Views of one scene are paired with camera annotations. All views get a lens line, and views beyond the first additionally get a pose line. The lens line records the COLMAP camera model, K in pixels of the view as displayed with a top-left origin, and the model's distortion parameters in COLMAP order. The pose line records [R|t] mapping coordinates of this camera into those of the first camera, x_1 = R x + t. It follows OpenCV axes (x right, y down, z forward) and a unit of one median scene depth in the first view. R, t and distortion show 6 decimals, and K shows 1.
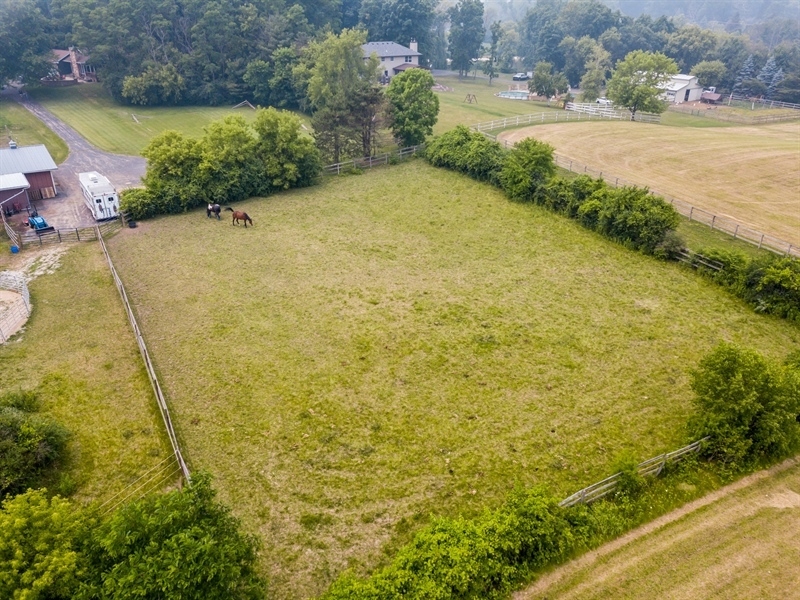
lens RADIAL K [[633.2, 0, 394.4], [0, 633.2, 297.1], [0, 0, 1]] dist [0.039840, -0.006168]
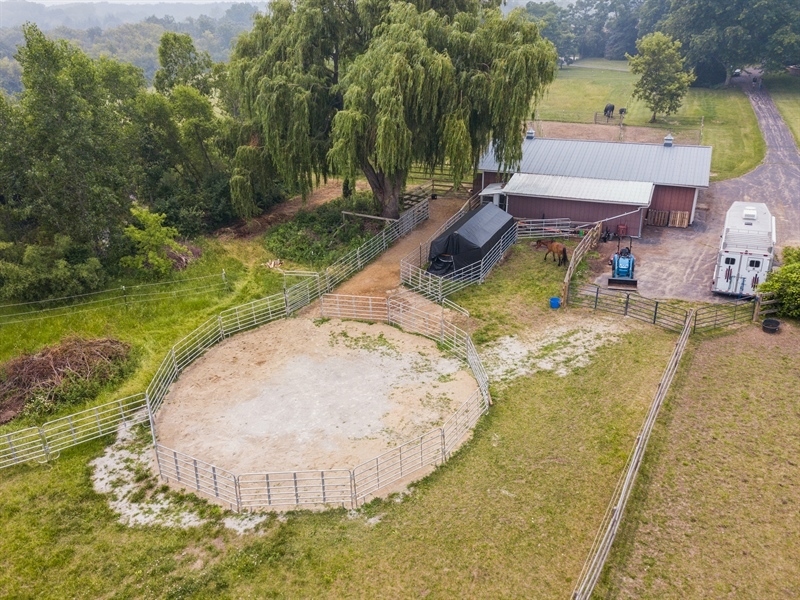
lens RADIAL K [[633.2, 0, 399.6], [0, 633.2, 271.8], [0, 0, 1]] dist [0.039840, -0.006168]
pose [[0.500733, 0.313825, -0.806710, -0.163217], [-0.343630, 0.927449, 0.147500, -0.124515], [0.794471, 0.203352, 0.572244, 0.467724]]
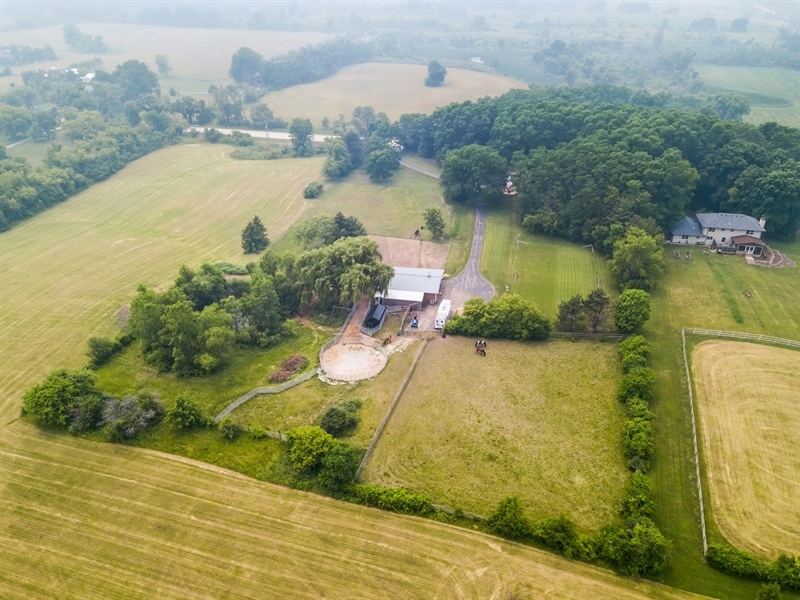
lens RADIAL K [[633.2, 0, 397.9], [0, 633.2, 301.1], [0, 0, 1]] dist [0.039840, -0.006168]
pose [[0.697681, 0.345451, -0.627618, 0.838140], [-0.315984, 0.934627, 0.163176, -0.539928], [0.642958, 0.084473, 0.761229, -0.827563]]
